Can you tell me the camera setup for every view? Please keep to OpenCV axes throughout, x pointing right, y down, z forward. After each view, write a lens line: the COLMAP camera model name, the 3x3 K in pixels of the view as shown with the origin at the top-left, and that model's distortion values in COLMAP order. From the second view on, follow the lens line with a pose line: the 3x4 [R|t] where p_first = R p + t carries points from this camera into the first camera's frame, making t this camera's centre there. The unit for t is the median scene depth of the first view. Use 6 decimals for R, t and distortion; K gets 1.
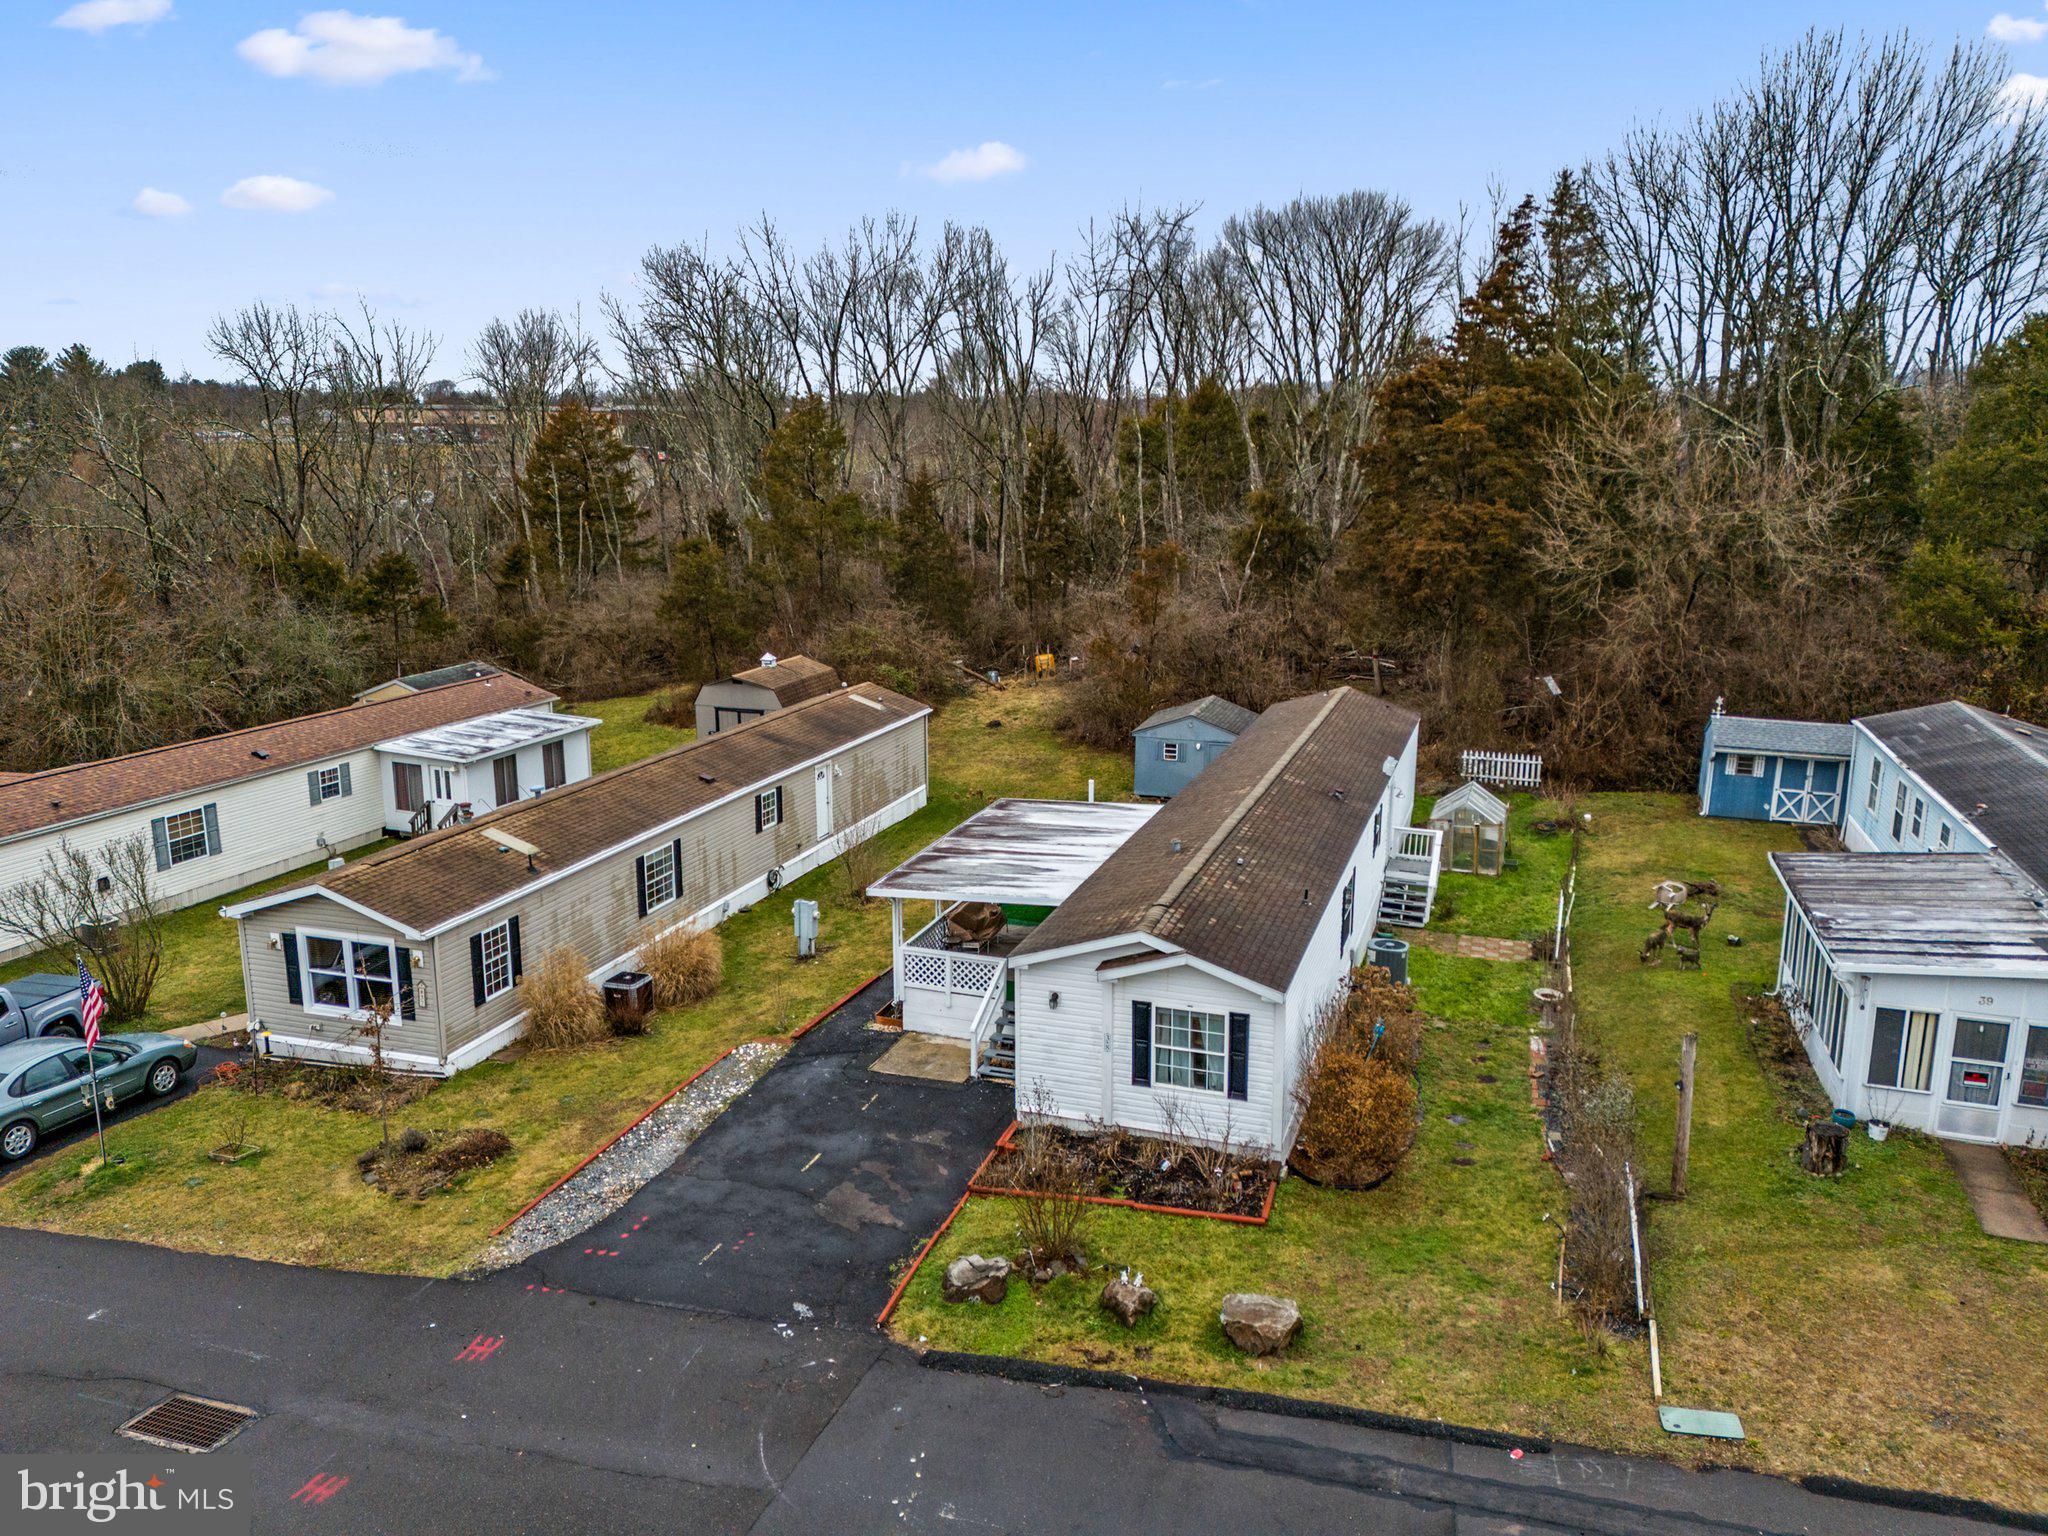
lens RADIAL K [[1491.2, 0, 1030.3], [0, 1491.2, 772.0], [0, 0, 1]] dist [0.082213, -0.077211]
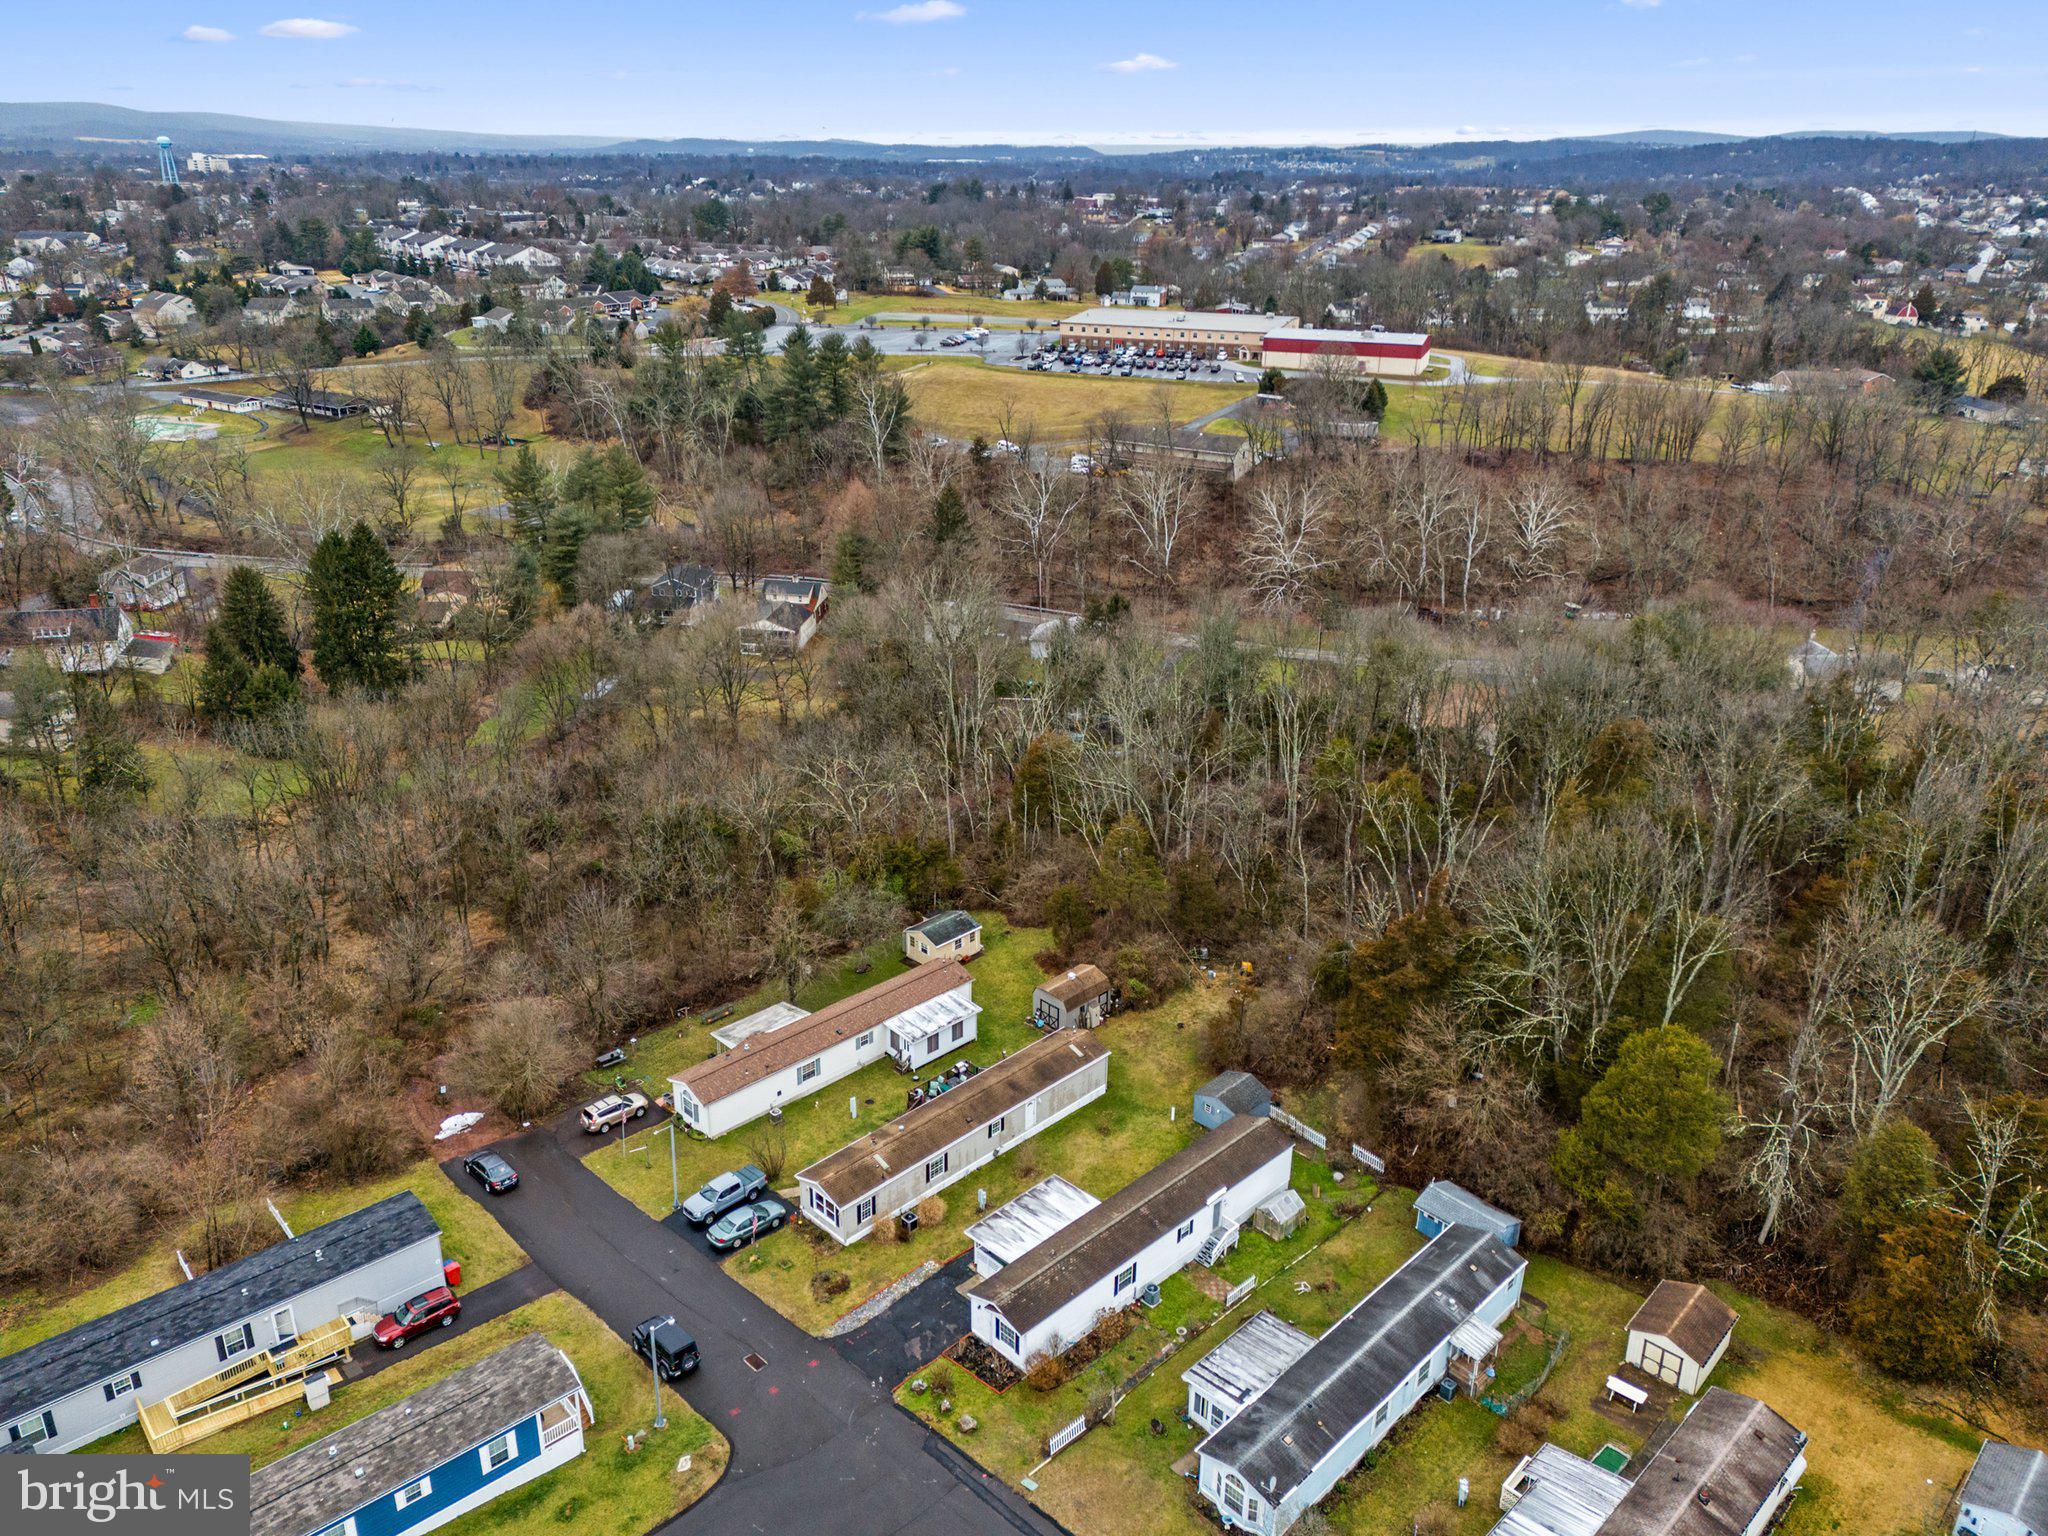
lens RADIAL K [[1491.2, 0, 1030.3], [0, 1491.2, 772.0], [0, 0, 1]] dist [0.082213, -0.077211]
pose [[0.893965, 0.178413, -0.411090, 1.089564], [-0.109651, 0.976533, 0.185365, -1.400516], [0.434514, -0.120633, 0.892550, -1.556914]]
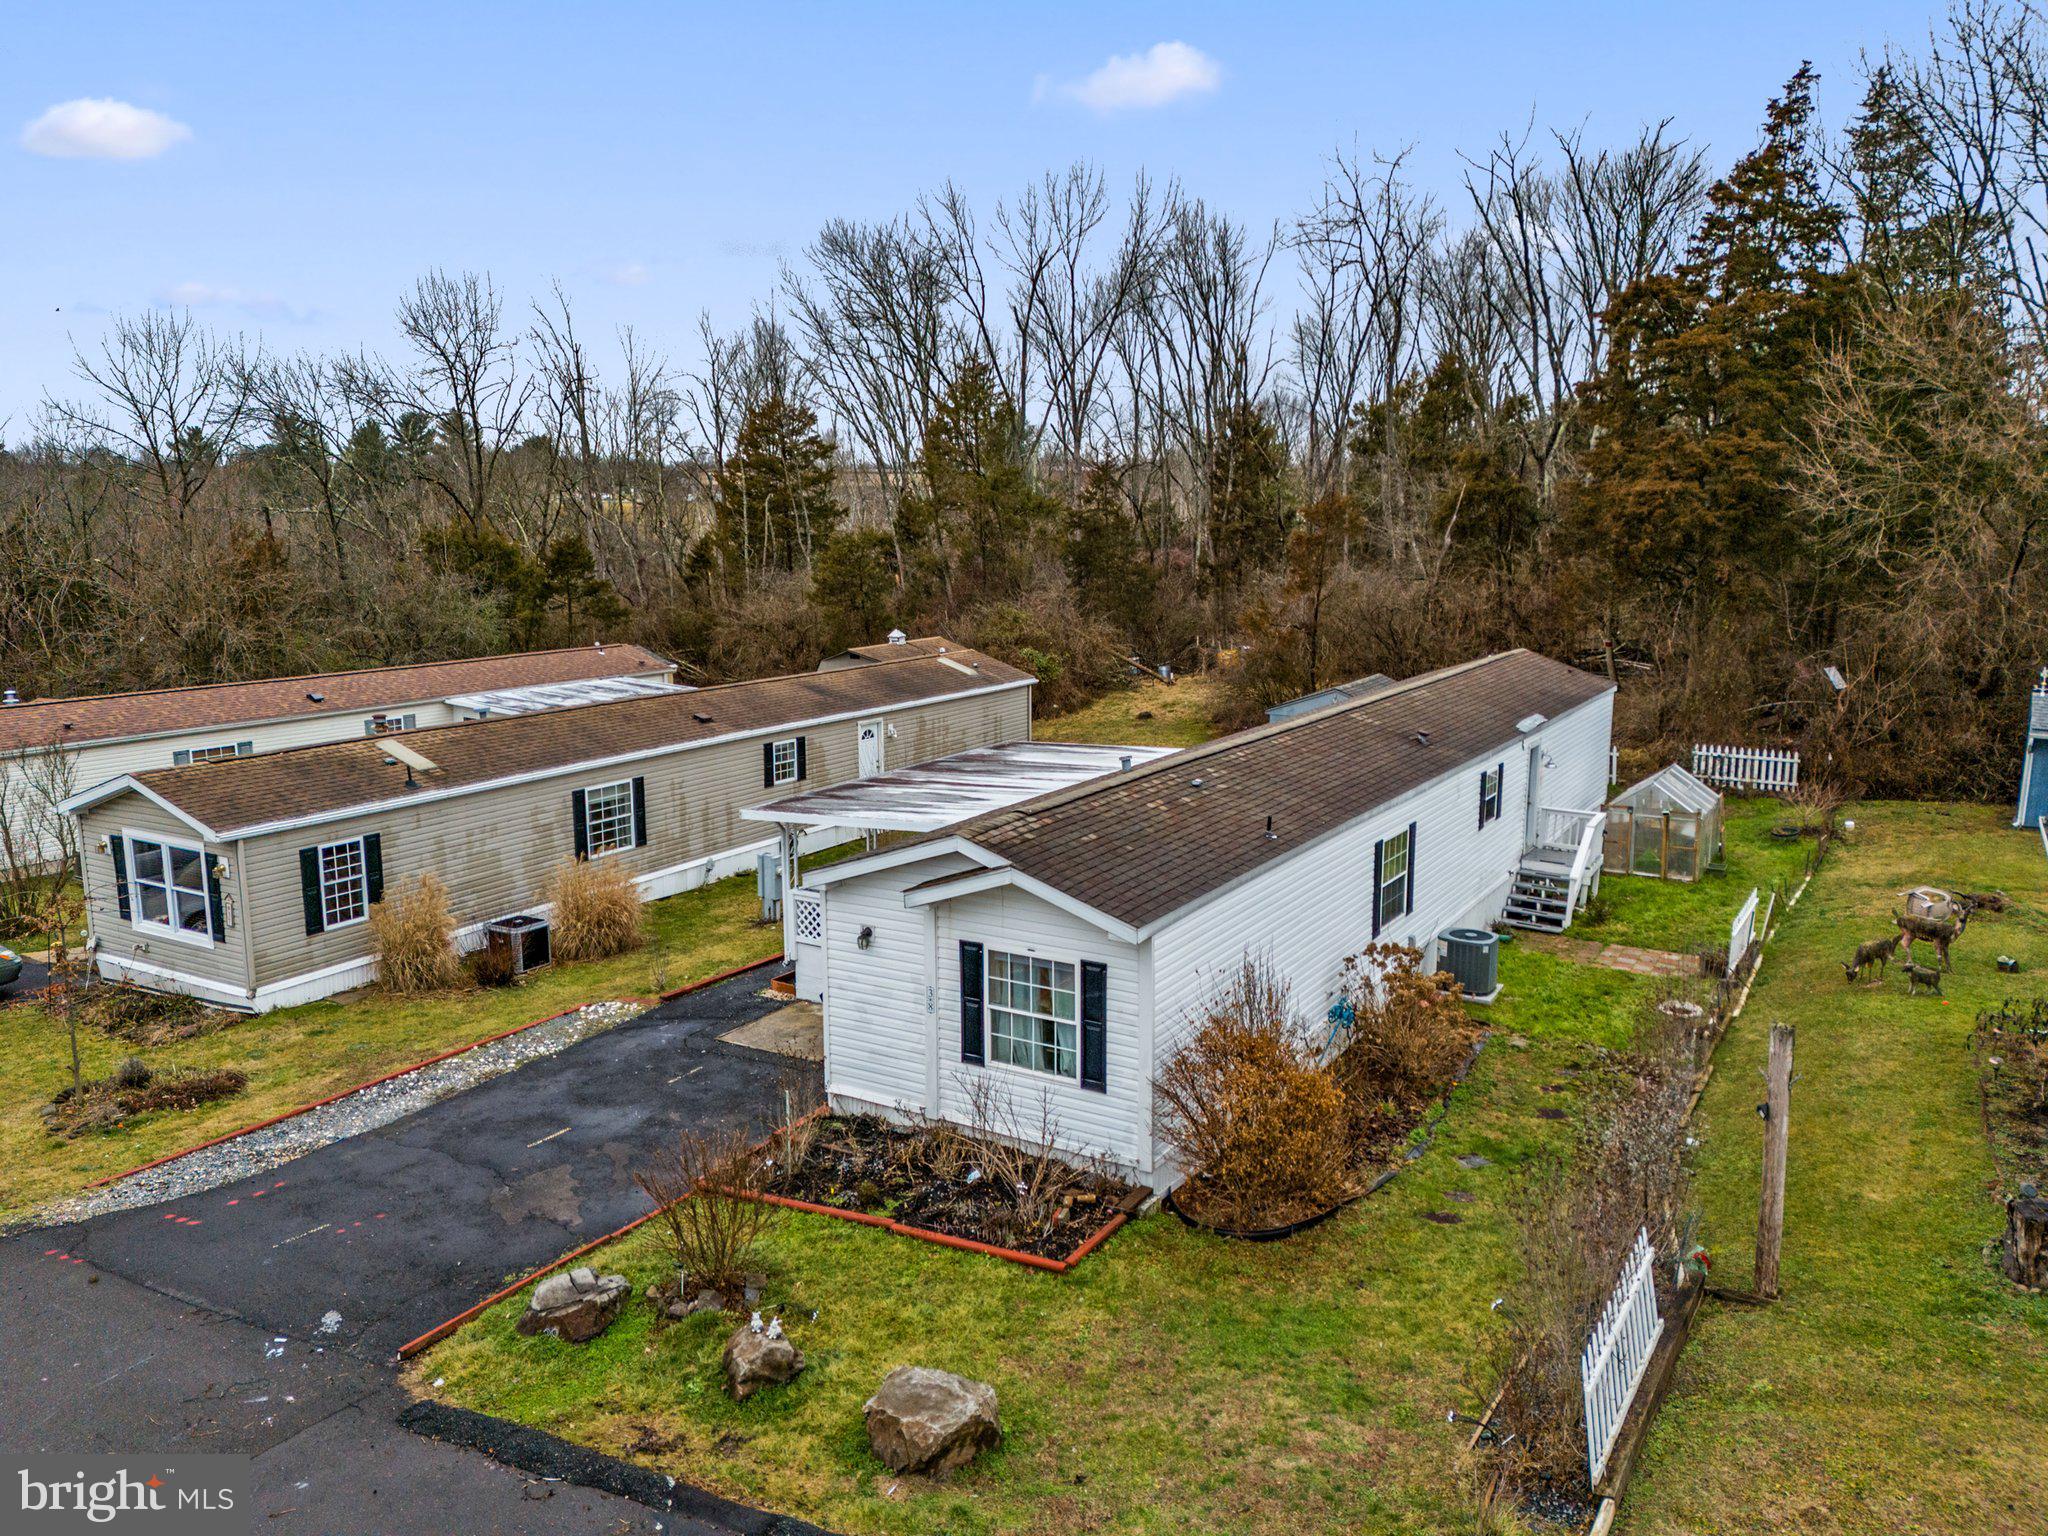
lens RADIAL K [[1491.2, 0, 1030.3], [0, 1491.2, 772.0], [0, 0, 1]] dist [0.082213, -0.077211]
pose [[0.976354, 0.033594, -0.213553, 0.200348], [-0.043473, 0.998183, -0.041731, 0.082399], [0.211763, 0.050028, 0.976040, 0.256409]]
